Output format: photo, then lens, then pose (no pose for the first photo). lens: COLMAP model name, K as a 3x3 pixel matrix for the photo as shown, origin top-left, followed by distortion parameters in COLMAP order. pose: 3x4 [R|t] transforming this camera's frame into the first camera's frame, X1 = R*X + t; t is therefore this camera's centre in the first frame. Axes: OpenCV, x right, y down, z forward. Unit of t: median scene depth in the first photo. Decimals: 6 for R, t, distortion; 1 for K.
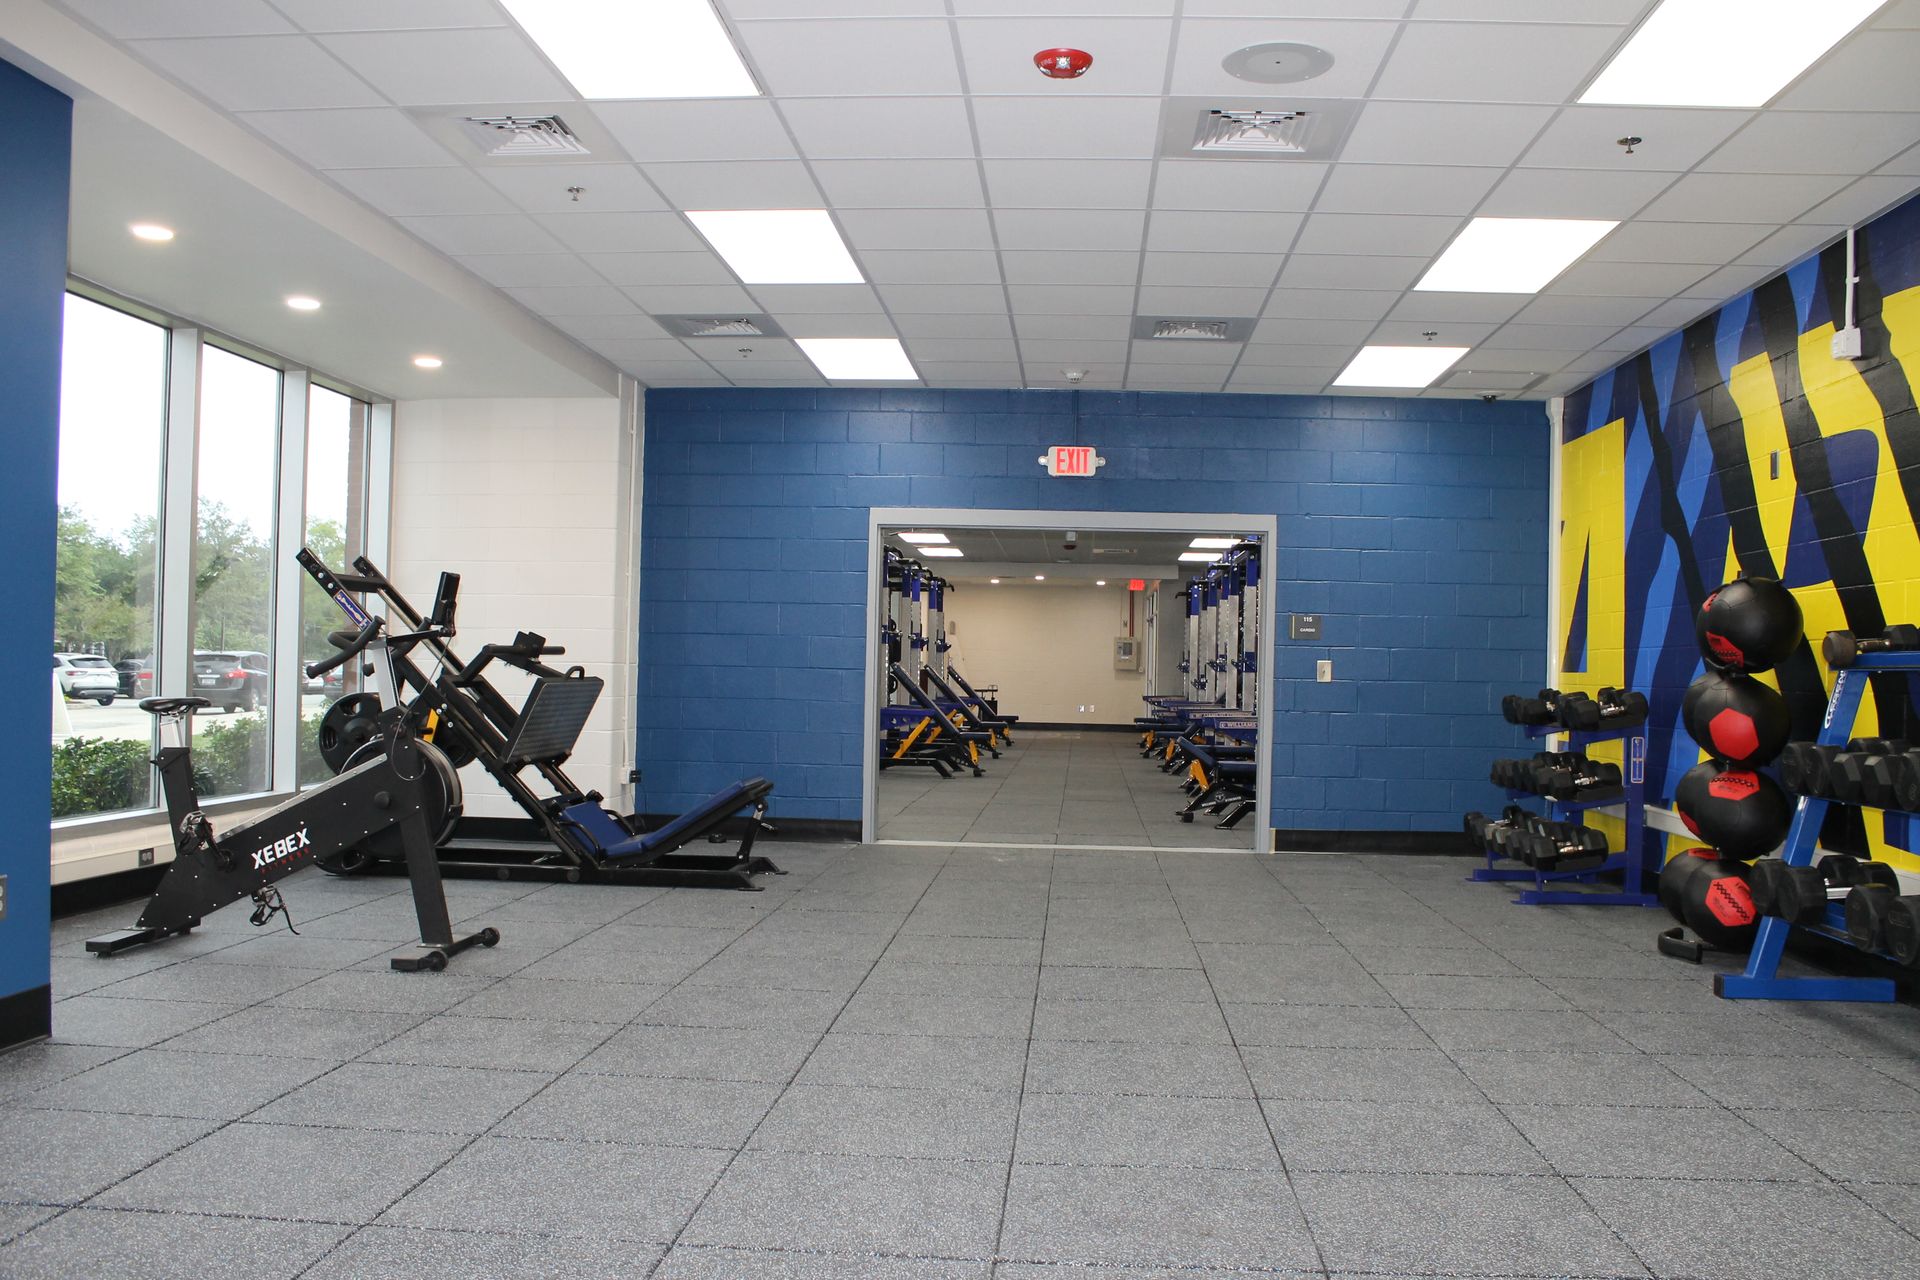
lens RADIAL K [[1615.8, 0, 960.0], [0, 1615.8, 640.0], [0, 0, 1]] dist [-0.187000, 0.172802]
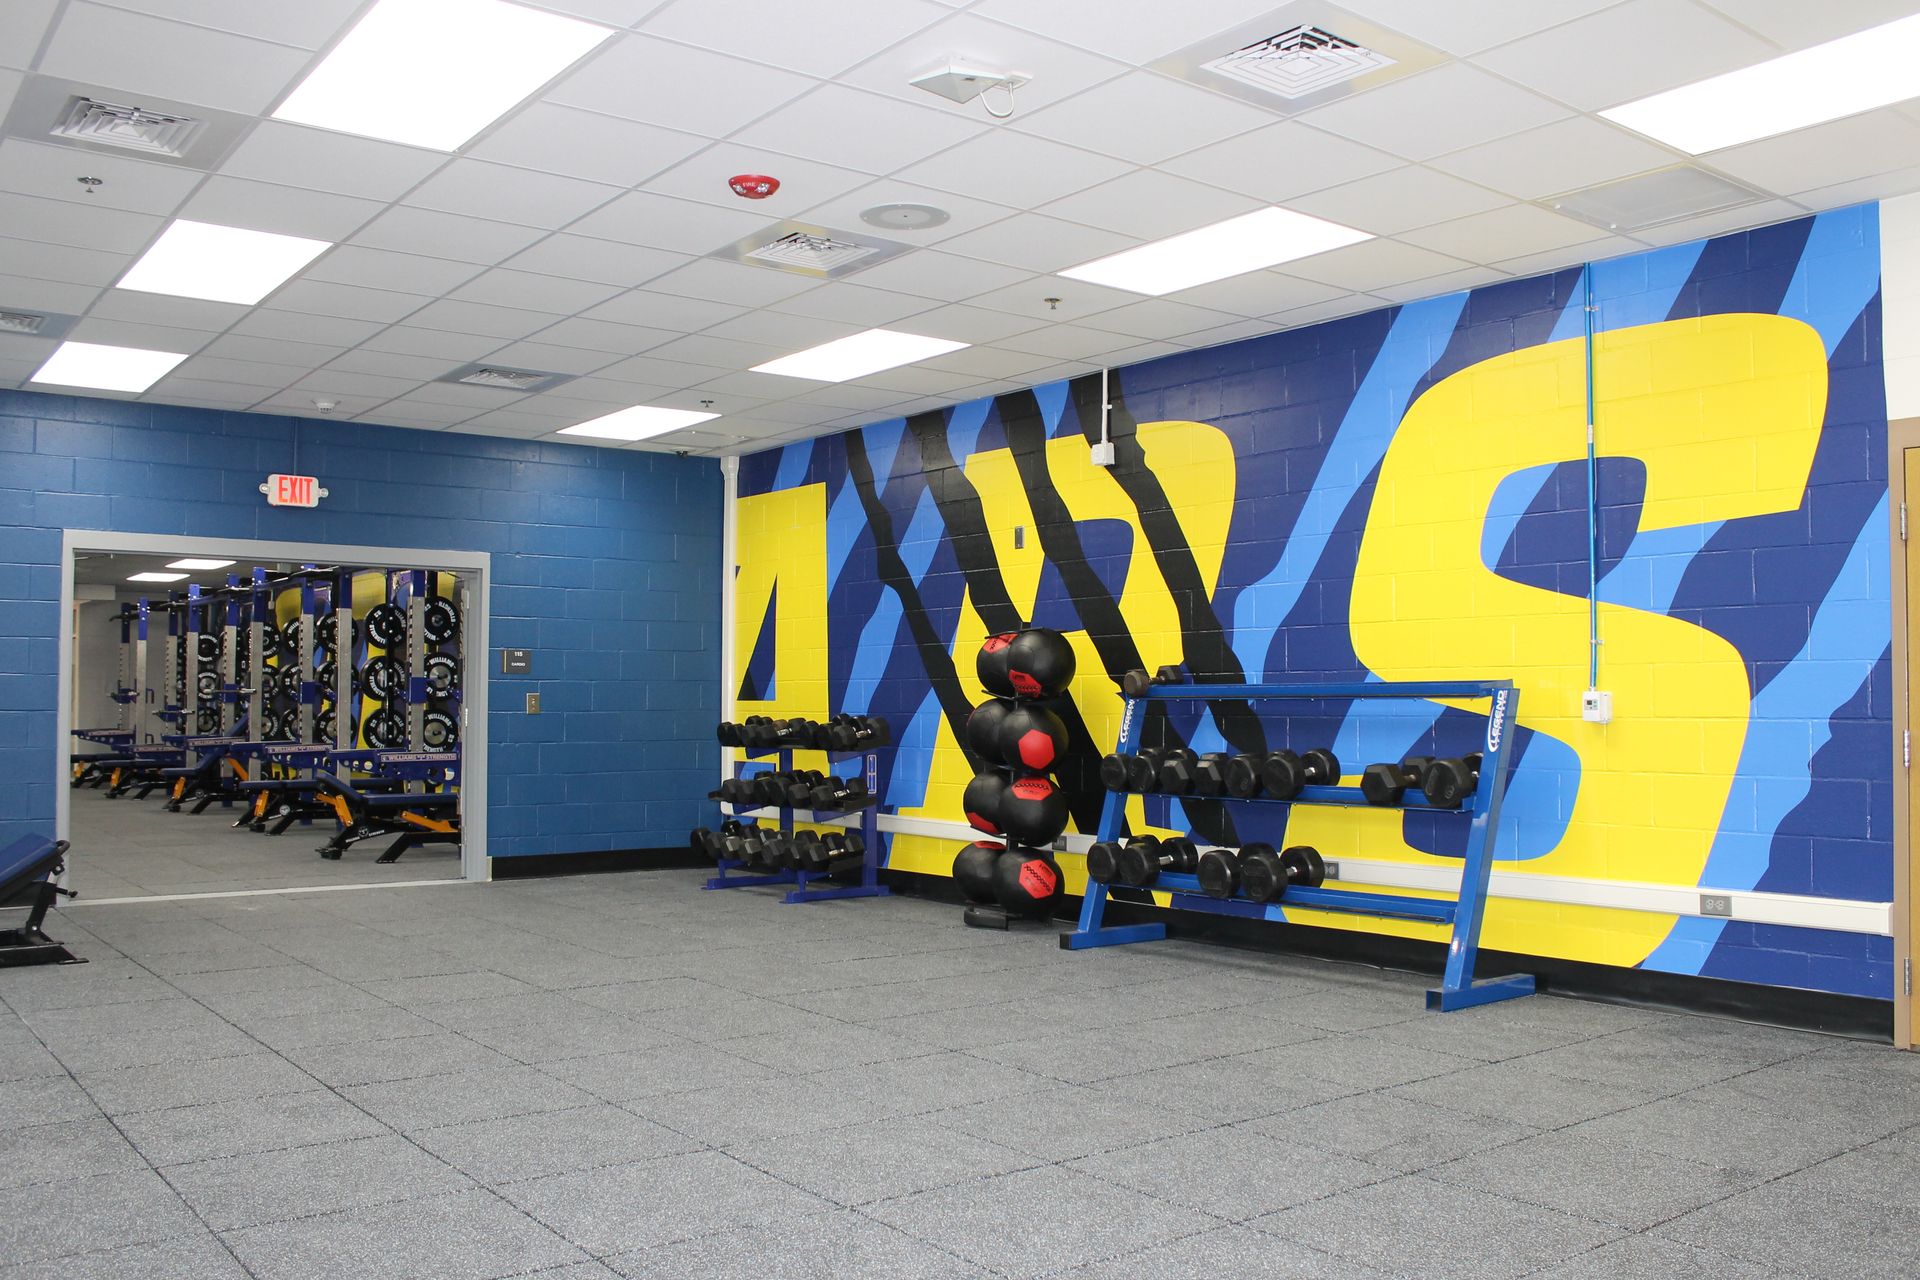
lens RADIAL K [[1667.8, 0, 960.0], [0, 1667.8, 640.0], [0, 0, 1]] dist [-0.149464, 0.169412]
pose [[0.749103, 0.002917, 0.662447, -0.364419], [0.004309, 0.999948, -0.009275, -0.013941], [-0.662440, 0.009802, 0.749051, 0.004713]]
